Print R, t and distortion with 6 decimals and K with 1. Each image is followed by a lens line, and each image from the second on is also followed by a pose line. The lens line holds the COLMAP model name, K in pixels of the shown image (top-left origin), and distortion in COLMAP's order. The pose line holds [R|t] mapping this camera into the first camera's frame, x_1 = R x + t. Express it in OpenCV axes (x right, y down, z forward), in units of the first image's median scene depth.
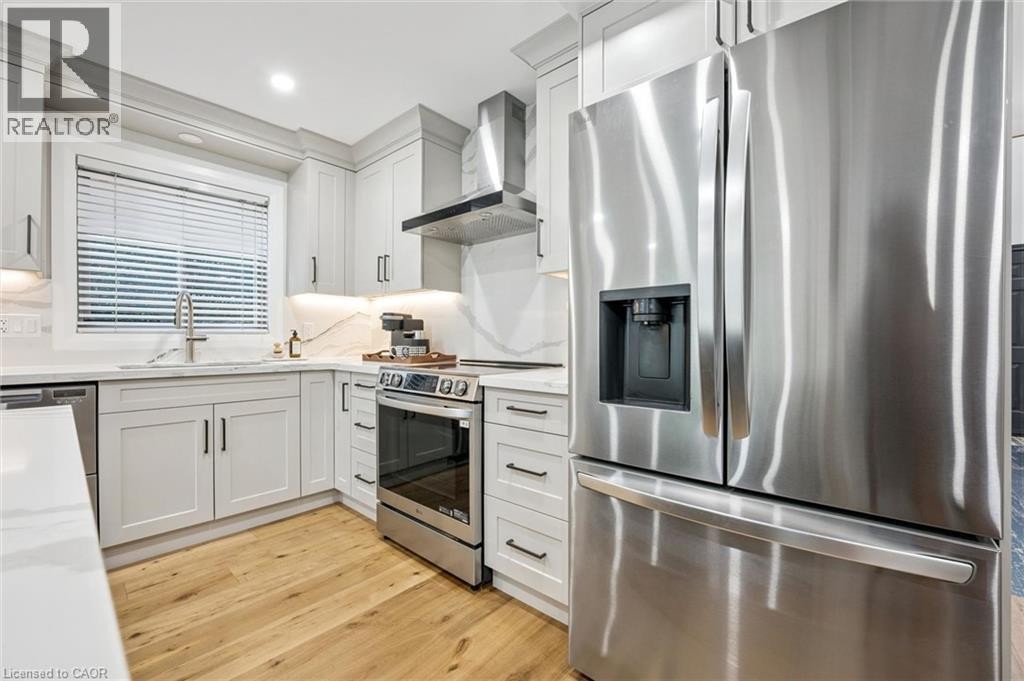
lens RADIAL K [[412.8, 0, 512.0], [0, 412.8, 340.5], [0, 0, 1]] dist [-0.021415, -0.000057]
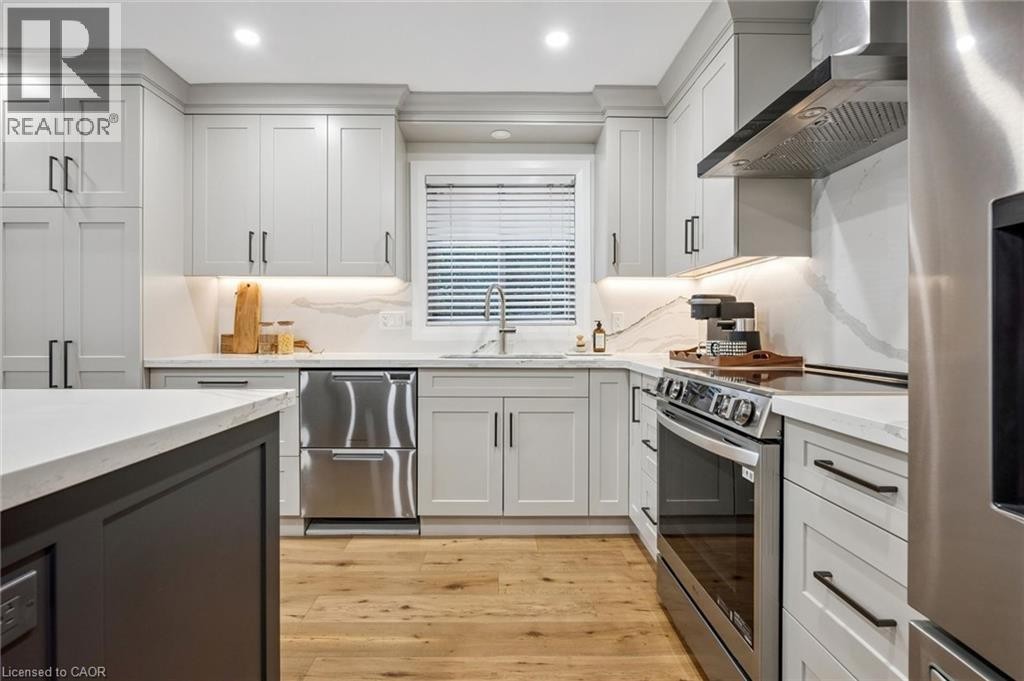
lens RADIAL K [[482.8, 0, 507.3], [0, 482.8, 329.7], [0, 0, 1]] dist [-0.011810, 0.000268]
pose [[0.669695, -0.002309, -0.742633, 0.118032], [-0.001963, 0.999986, -0.004879, -0.001107], [0.742634, 0.004726, 0.669681, 0.198318]]
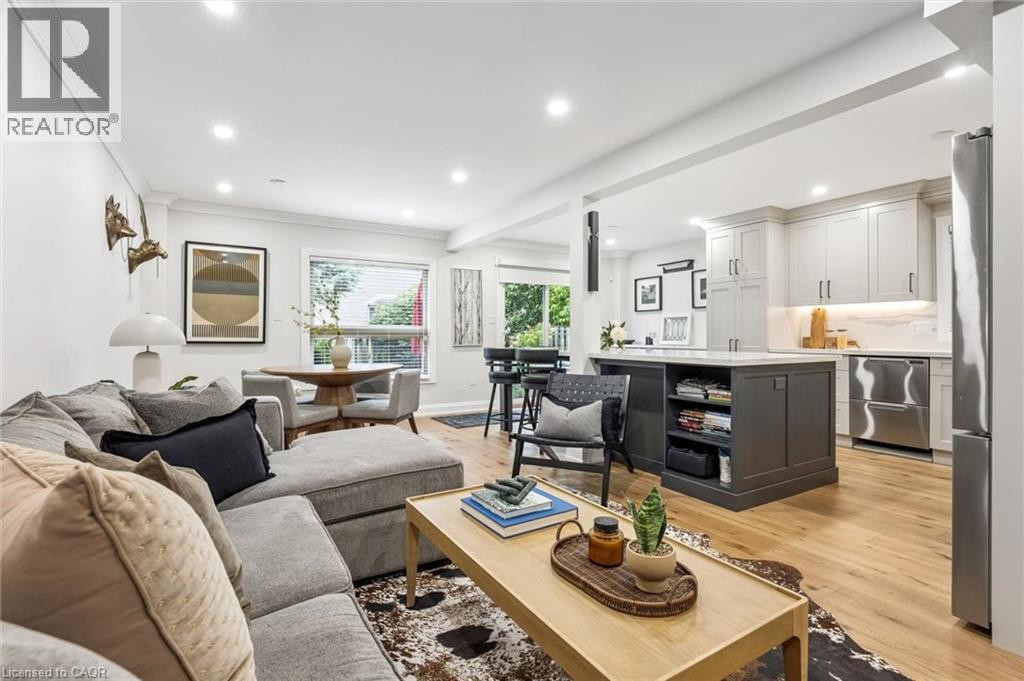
lens RADIAL K [[479.7, 0, 514.8], [0, 479.7, 337.4], [0, 0, 1]] dist [-0.003335, -0.000193]
pose [[-0.304268, -0.000869, -0.952586, 1.222067], [-0.003955, 0.999992, 0.000351, 0.011554], [0.952578, 0.003875, -0.304269, -0.114262]]
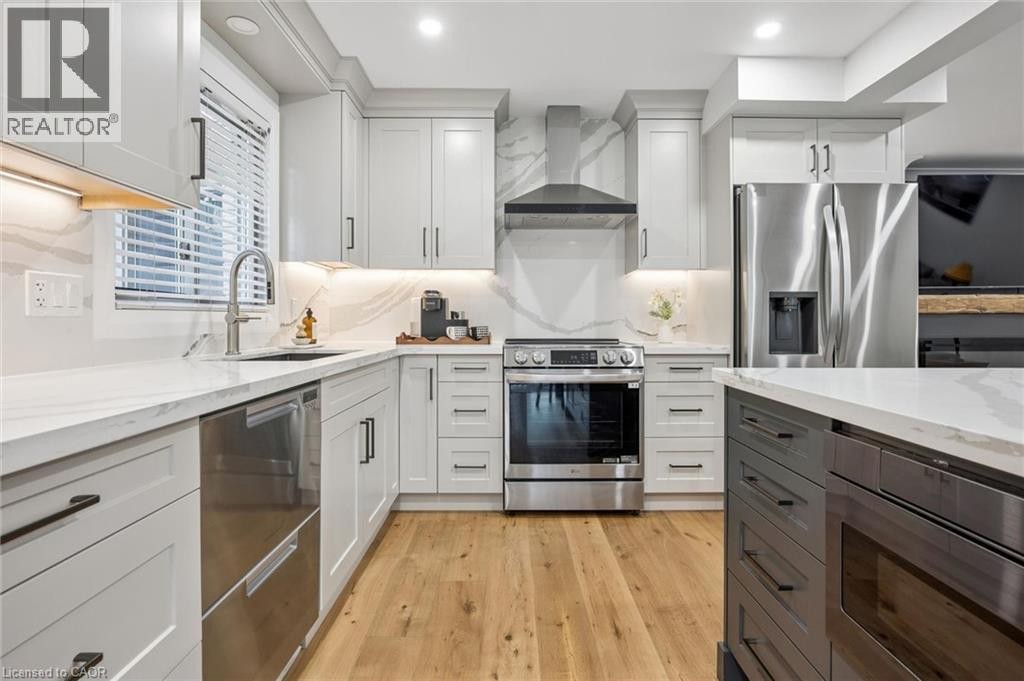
lens RADIAL K [[483.3, 0, 511.5], [0, 483.3, 321.0], [0, 0, 1]] dist [-0.000812, -0.000005]
pose [[0.748514, -0.002732, 0.663114, -0.985551], [0.003961, 0.999992, -0.000351, 0.001297], [-0.663107, 0.002889, 0.748519, 0.092066]]
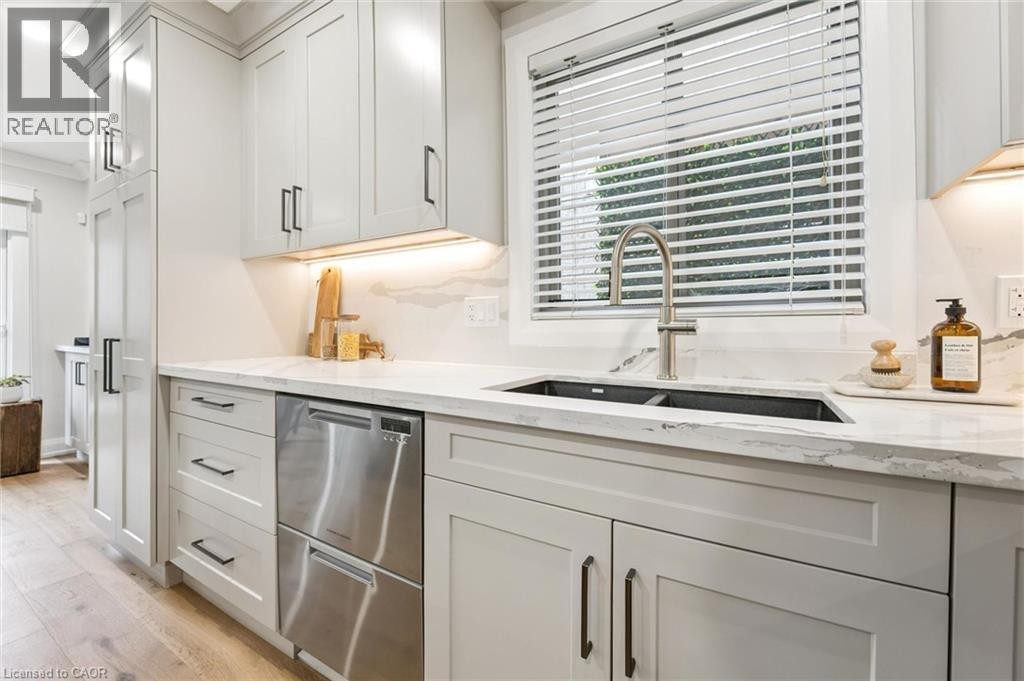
lens RADIAL K [[412.4, 0, 518.3], [0, 412.4, 328.4], [0, 0, 1]] dist [-0.023087, -0.000001]
pose [[0.195481, -0.002426, -0.980704, -0.360265], [-0.004600, 0.999984, -0.003390, -0.001752], [0.980697, 0.005174, 0.195467, 0.744326]]
